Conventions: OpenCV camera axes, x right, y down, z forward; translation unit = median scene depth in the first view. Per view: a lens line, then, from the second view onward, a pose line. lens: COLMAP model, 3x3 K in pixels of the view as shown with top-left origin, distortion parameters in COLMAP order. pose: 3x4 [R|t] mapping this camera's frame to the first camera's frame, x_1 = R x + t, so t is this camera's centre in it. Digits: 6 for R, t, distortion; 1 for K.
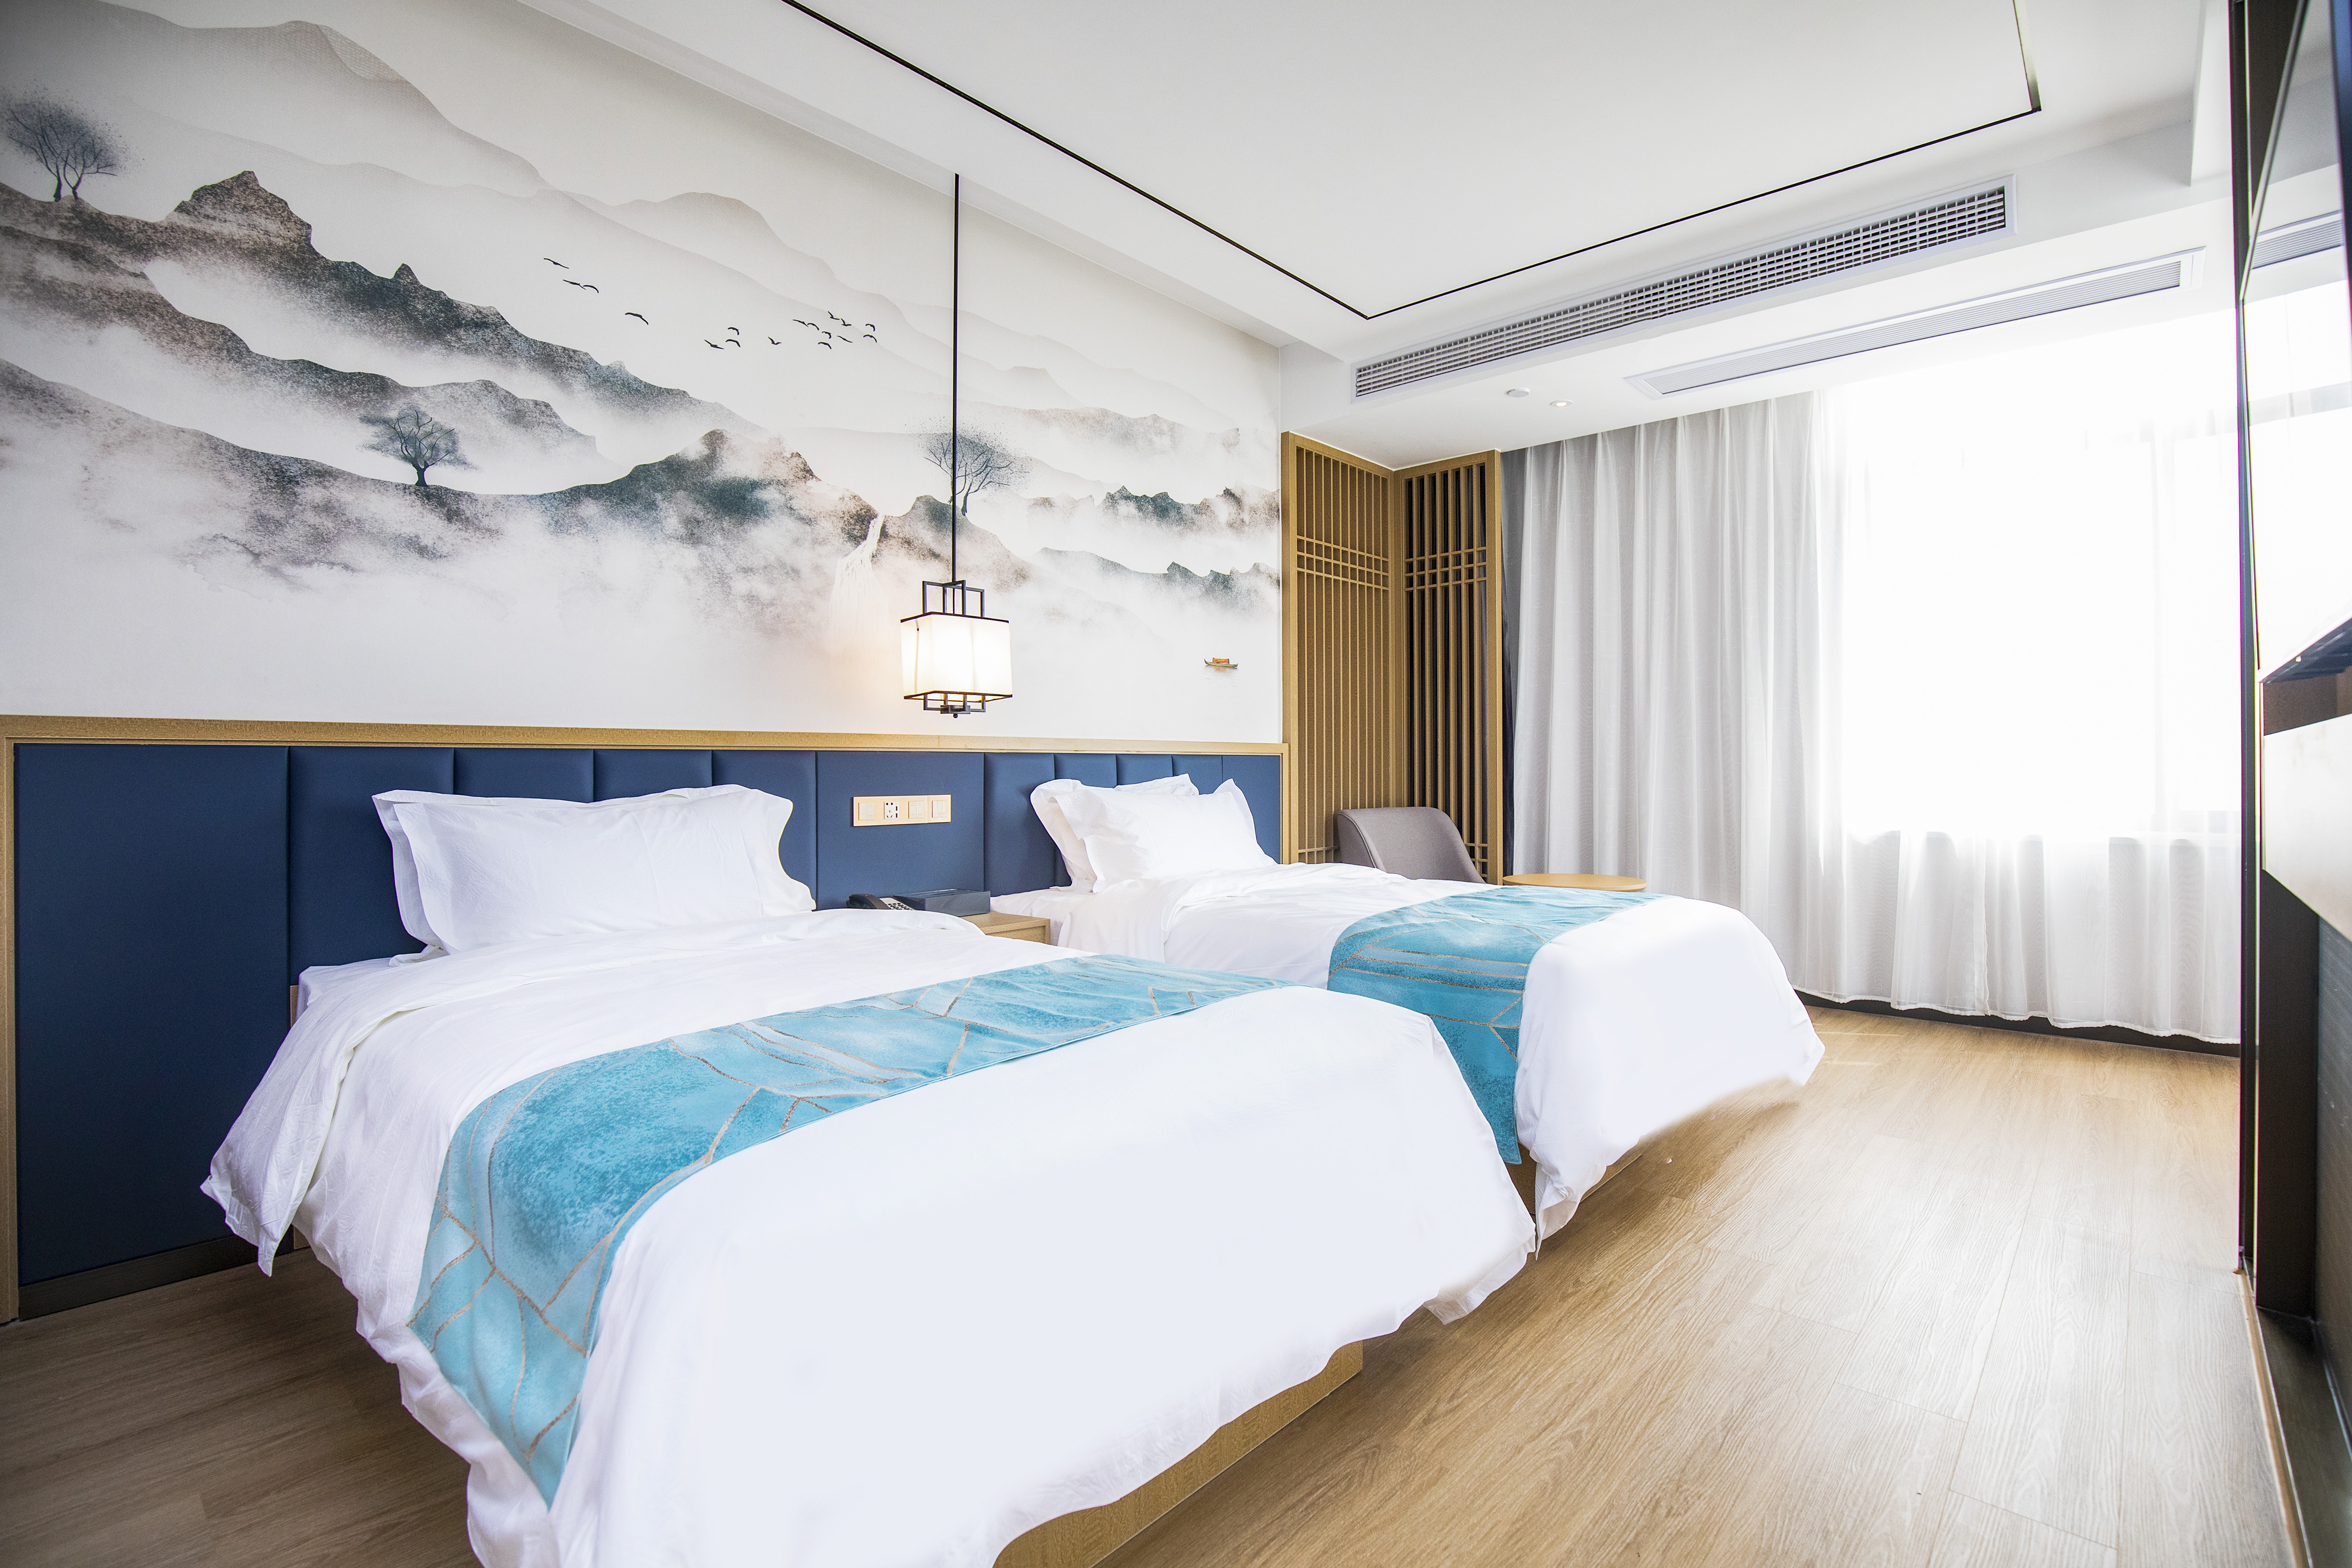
lens RADIAL K [[1001.9, 0, 1287.3], [0, 1001.9, 751.8], [0, 0, 1]] dist [-0.025910, 0.001591]
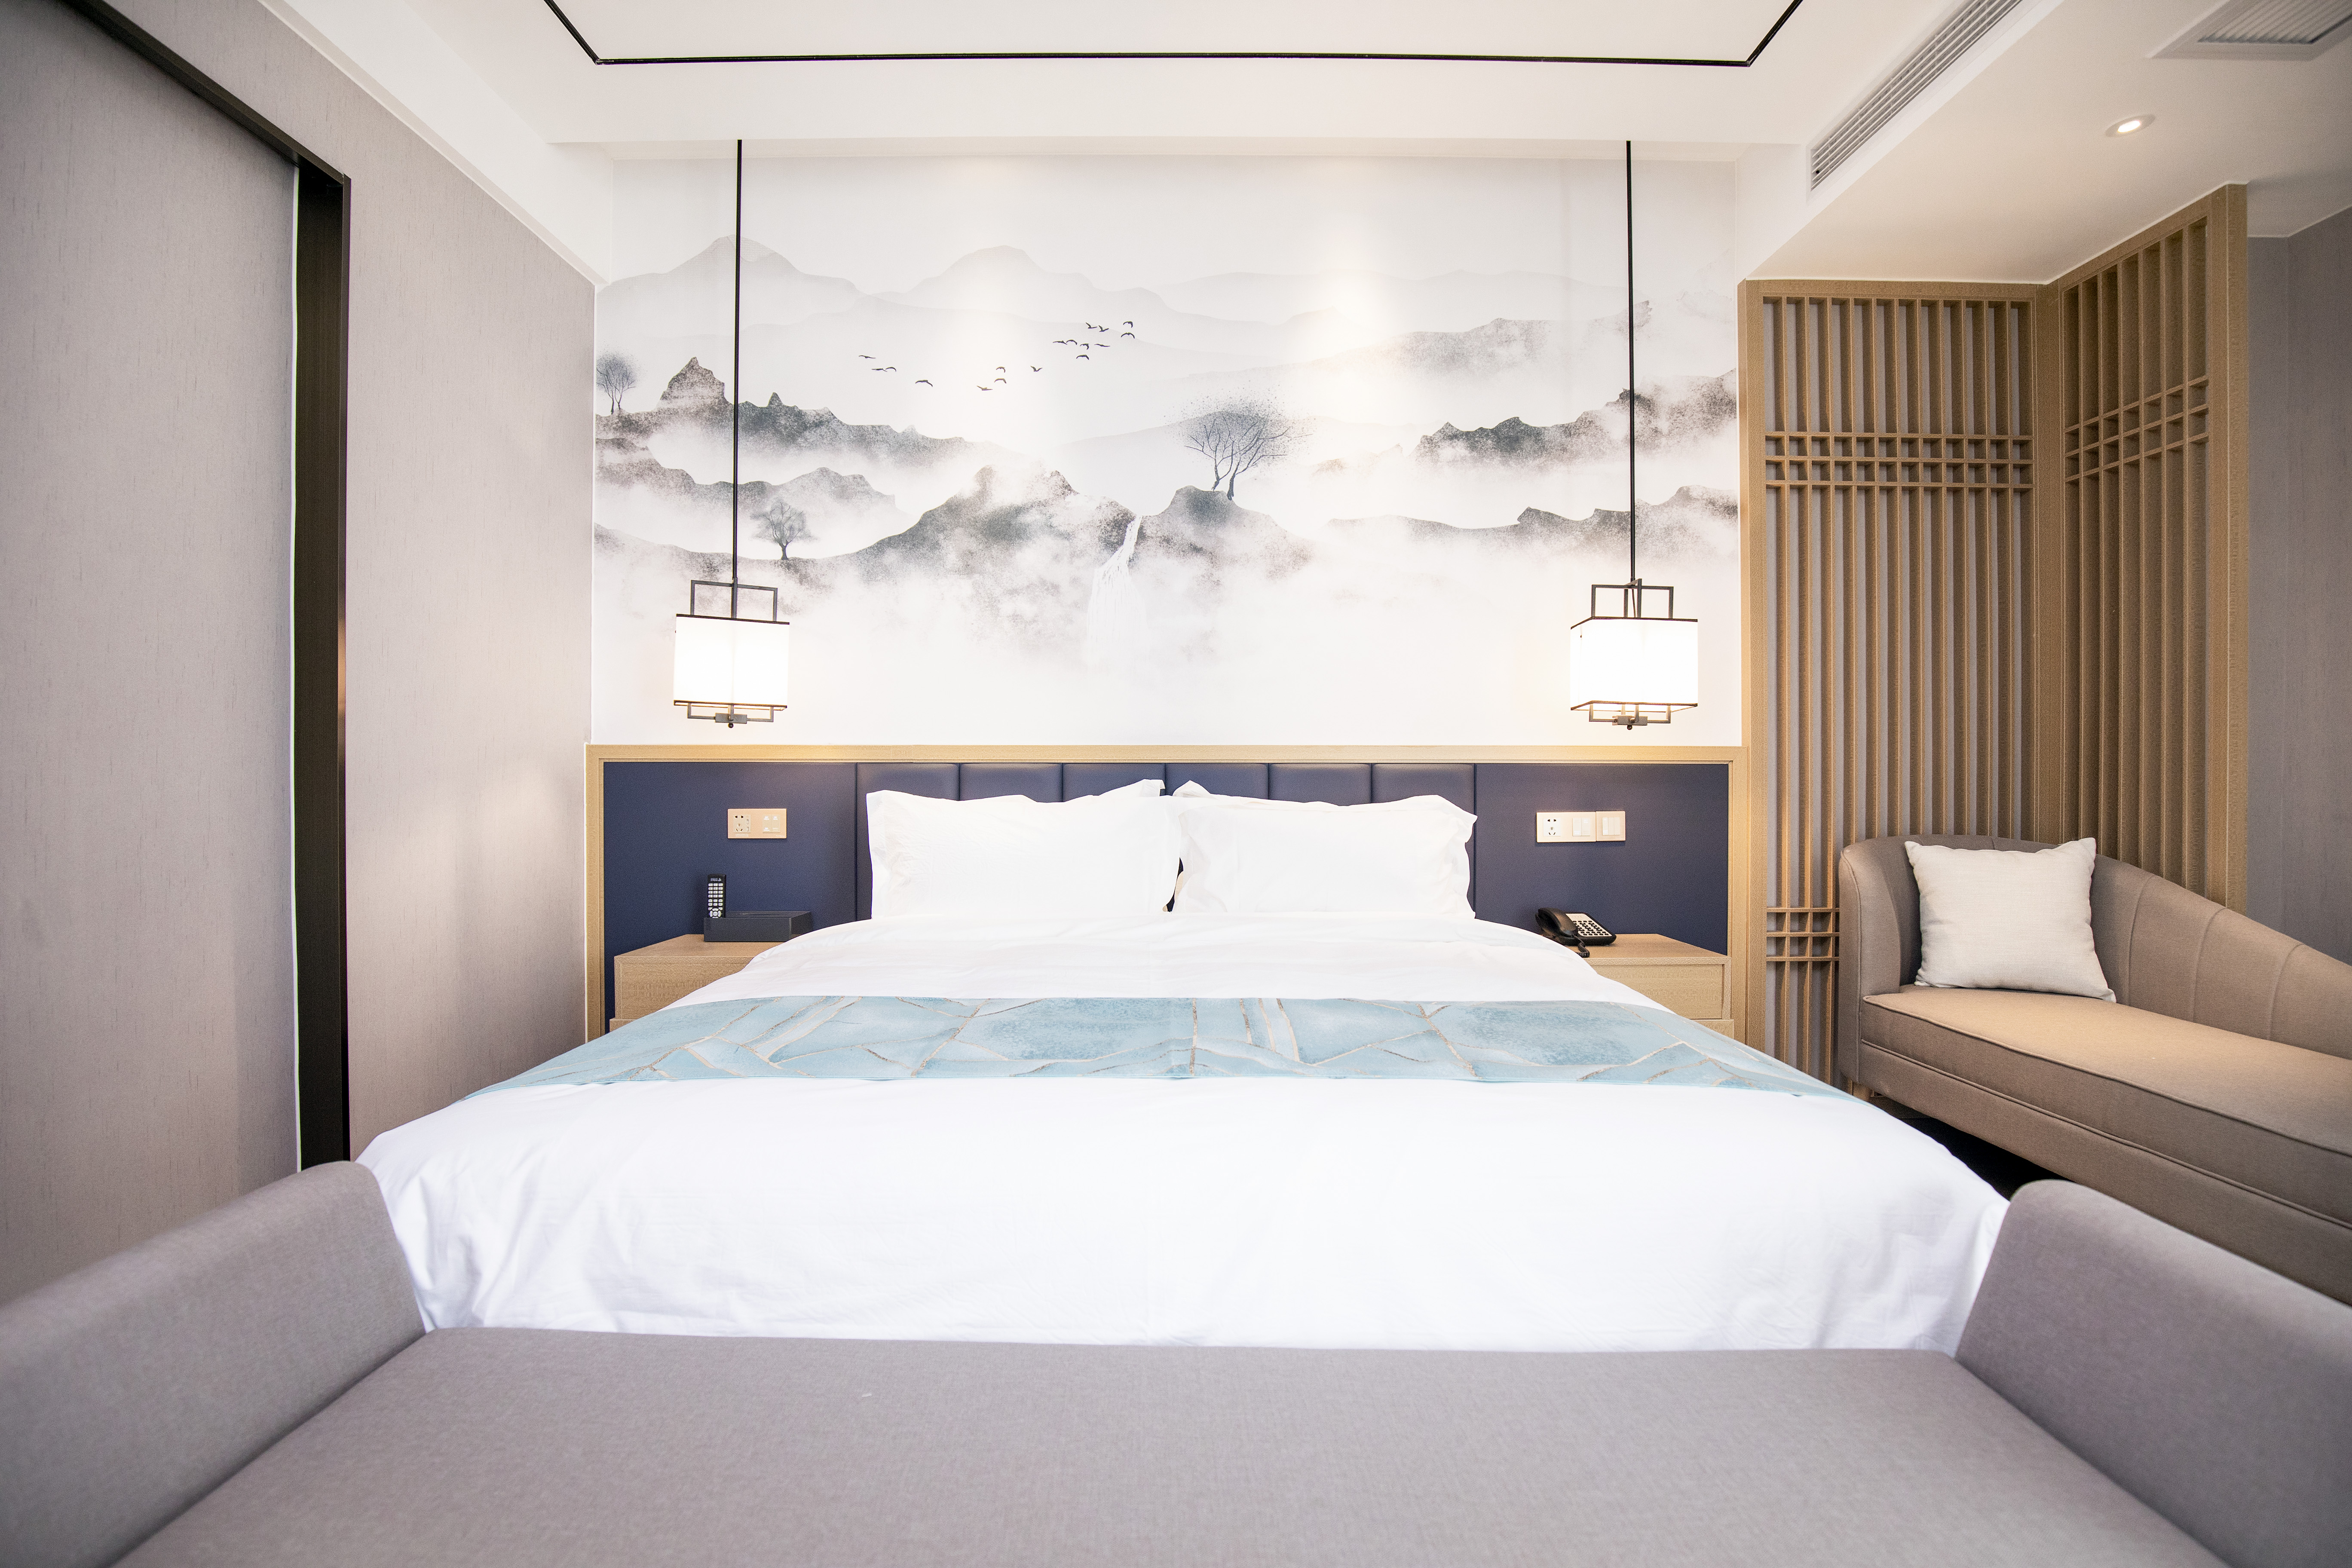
lens RADIAL K [[1033.0, 0, 1146.3], [0, 1033.0, 794.1], [0, 0, 1]] dist [-0.031521, 0.004977]
pose [[0.652251, 0.009481, -0.757944, 0.366854], [-0.000447, 0.999926, 0.012123, 0.018390], [0.758003, -0.007568, 0.652207, 0.370147]]
